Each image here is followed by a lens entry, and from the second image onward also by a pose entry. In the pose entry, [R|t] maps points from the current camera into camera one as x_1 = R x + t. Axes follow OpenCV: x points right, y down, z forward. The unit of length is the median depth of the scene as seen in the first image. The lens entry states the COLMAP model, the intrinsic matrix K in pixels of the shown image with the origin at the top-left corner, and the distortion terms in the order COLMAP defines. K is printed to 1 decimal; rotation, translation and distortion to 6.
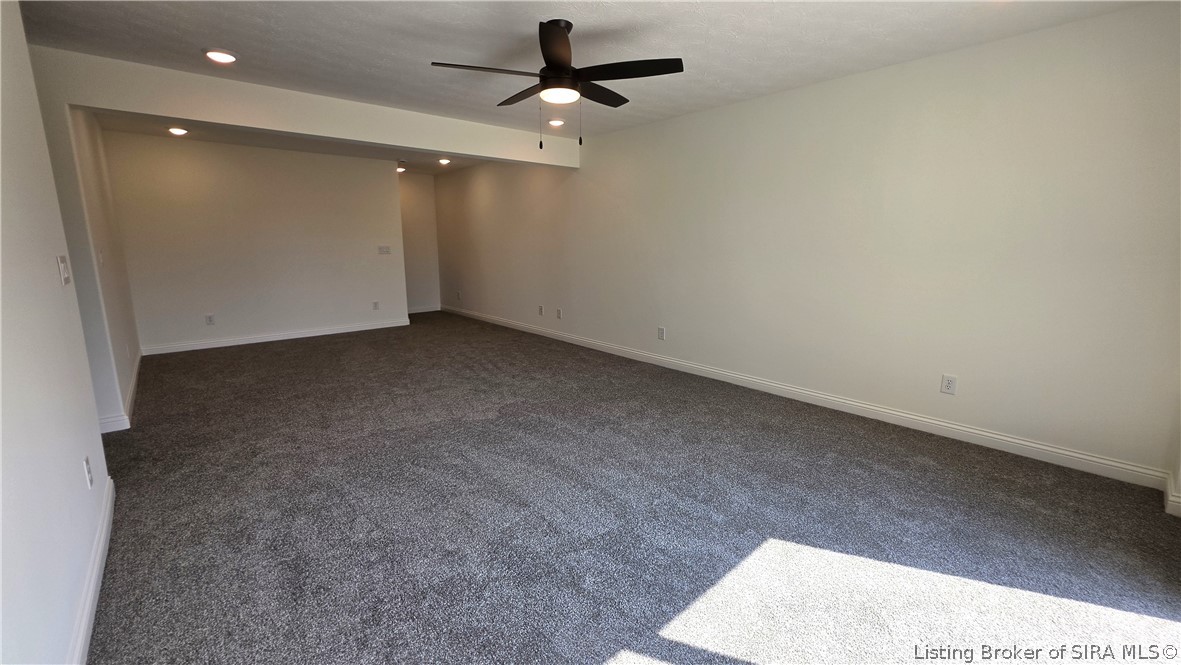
lens RADIAL K [[485.0, 0, 592.5], [0, 485.0, 328.8], [0, 0, 1]] dist [-0.000160, -0.000113]
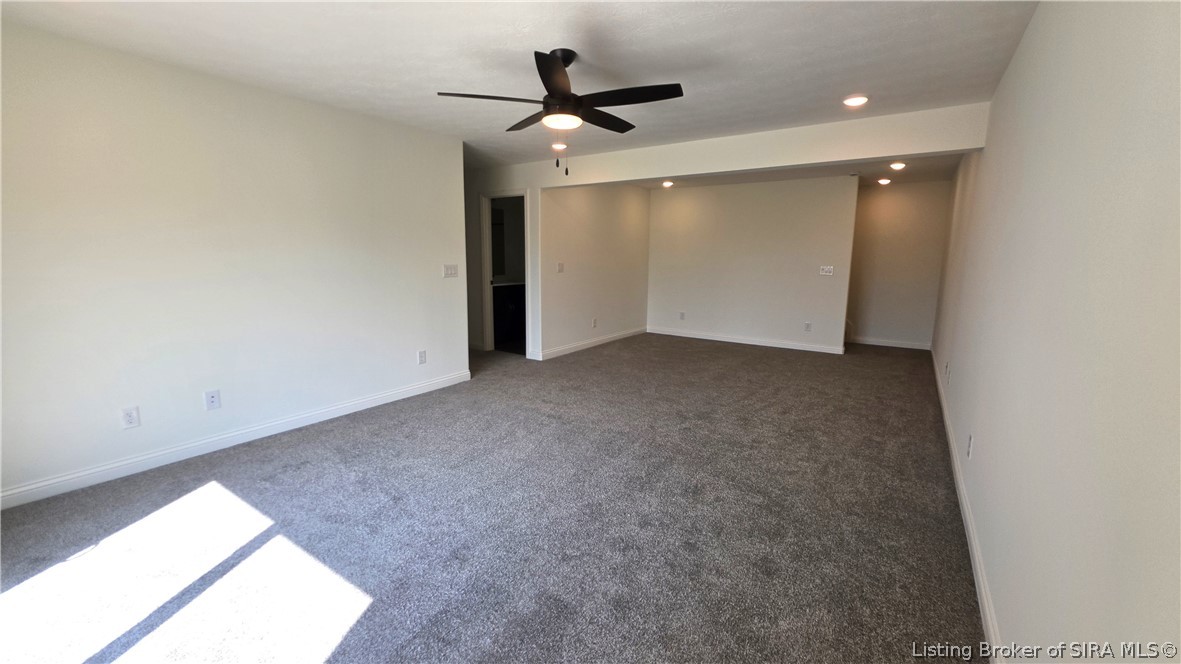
lens RADIAL K [[481.6, 0, 589.5], [0, 481.6, 322.7], [0, 0, 1]] dist [-0.001487, -0.000004]
pose [[0.224510, 0.139265, -0.964469, 0.773634], [-0.184777, 0.977863, 0.098187, -0.138134], [0.956793, 0.156167, 0.245273, 0.681821]]
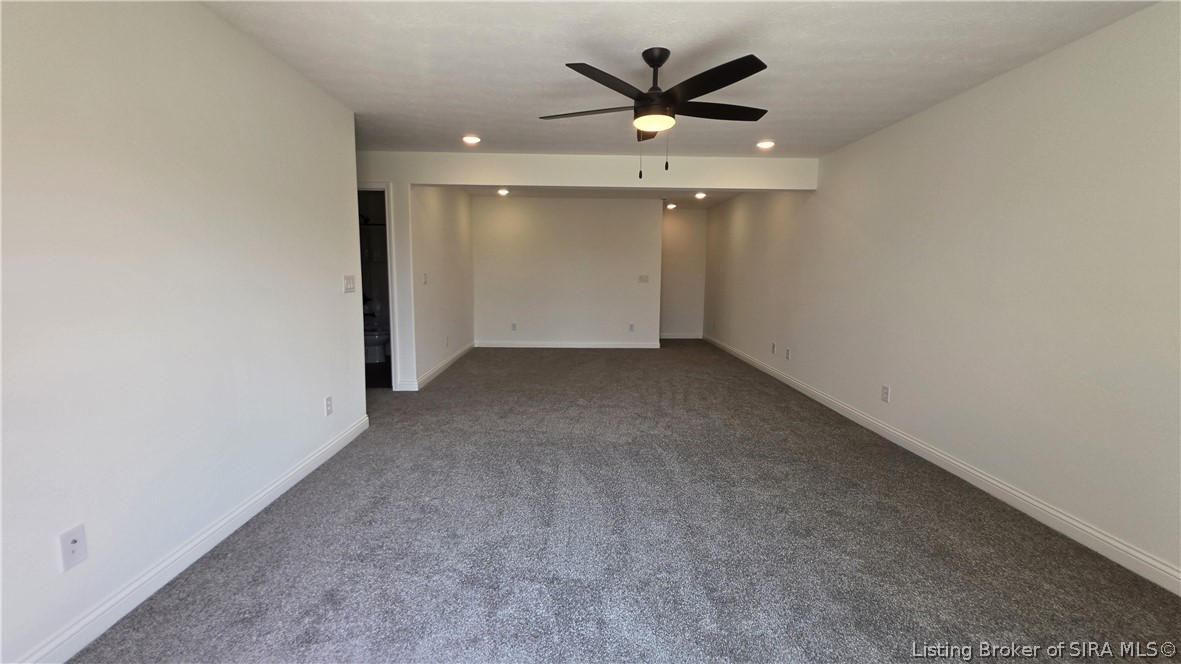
lens RADIAL K [[481.0, 0, 588.2], [0, 481.0, 328.2], [0, 0, 1]] dist [-0.001396, 0.000030]
pose [[0.761497, 0.086032, -0.642433, 0.382980], [-0.126926, 0.991755, -0.017638, -0.028502], [0.635619, 0.094973, 0.766138, 0.166900]]
